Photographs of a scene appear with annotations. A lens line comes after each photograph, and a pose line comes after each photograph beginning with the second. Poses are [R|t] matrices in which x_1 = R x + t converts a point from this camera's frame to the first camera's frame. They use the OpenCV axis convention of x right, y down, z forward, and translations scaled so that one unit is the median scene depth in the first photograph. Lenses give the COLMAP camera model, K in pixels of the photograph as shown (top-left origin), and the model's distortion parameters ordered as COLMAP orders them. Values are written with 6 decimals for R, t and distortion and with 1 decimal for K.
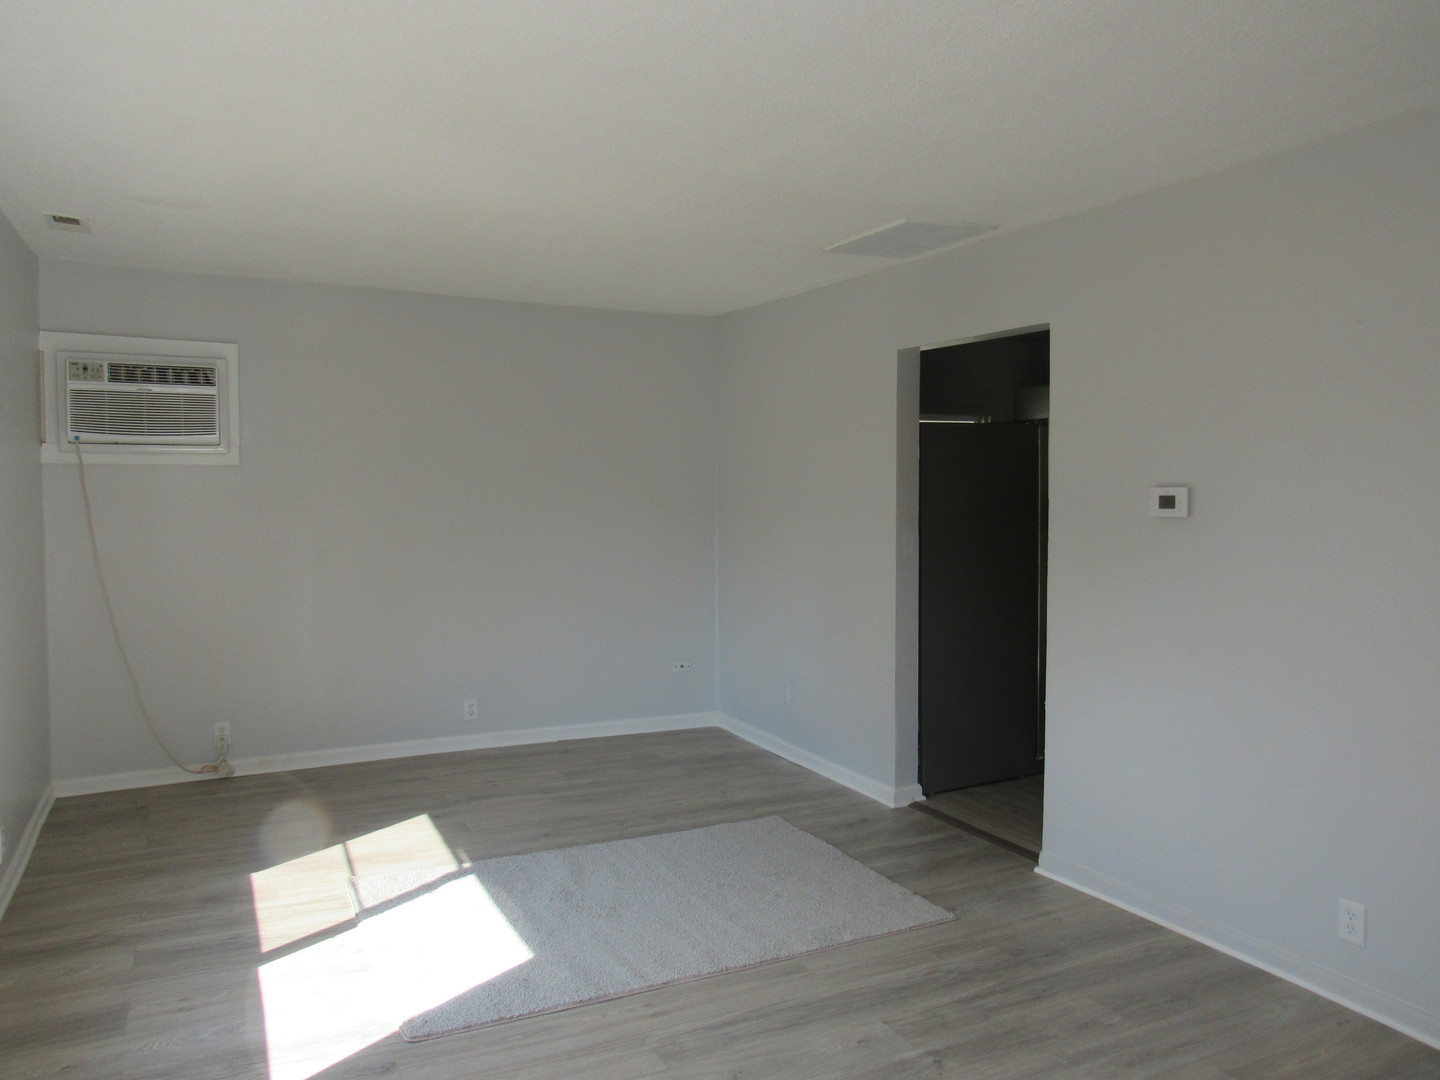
lens RADIAL K [[1023.7, 0, 723.4], [0, 1023.7, 541.8], [0, 0, 1]] dist [-0.034790, 0.009639]
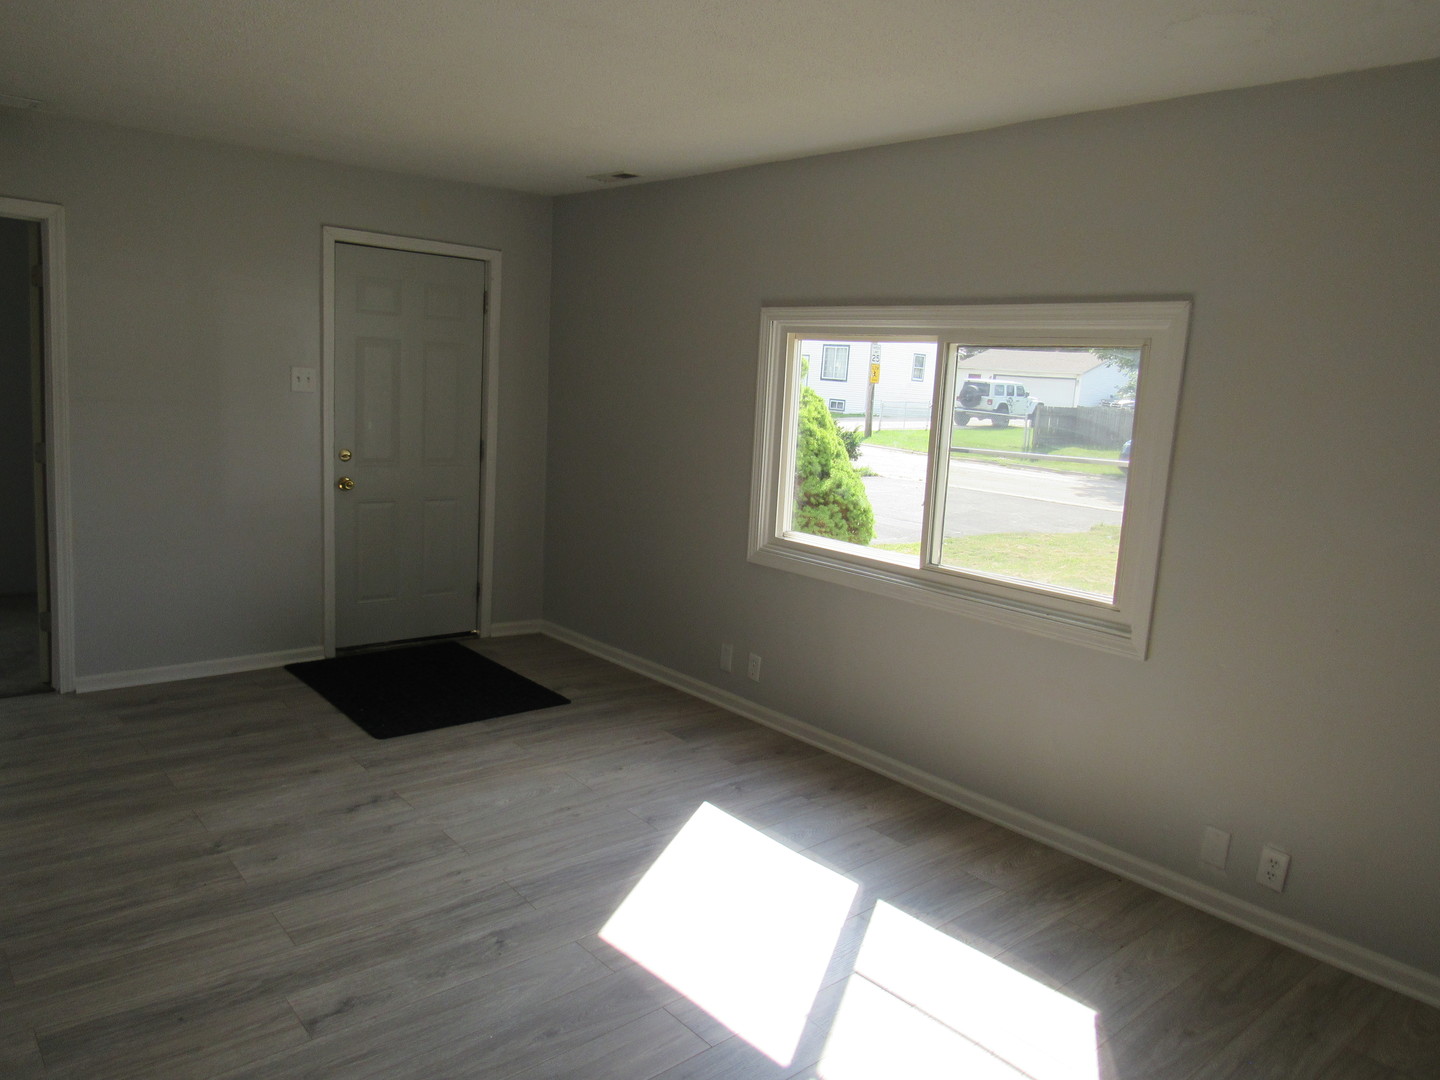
lens RADIAL K [[1023.7, 0, 723.4], [0, 1023.7, 541.8], [0, 0, 1]] dist [-0.034790, 0.009639]
pose [[-0.965871, -0.021164, -0.258158, -0.040235], [-0.078563, 0.973645, 0.214113, -0.111562], [0.246823, 0.227087, -0.942078, 1.560983]]
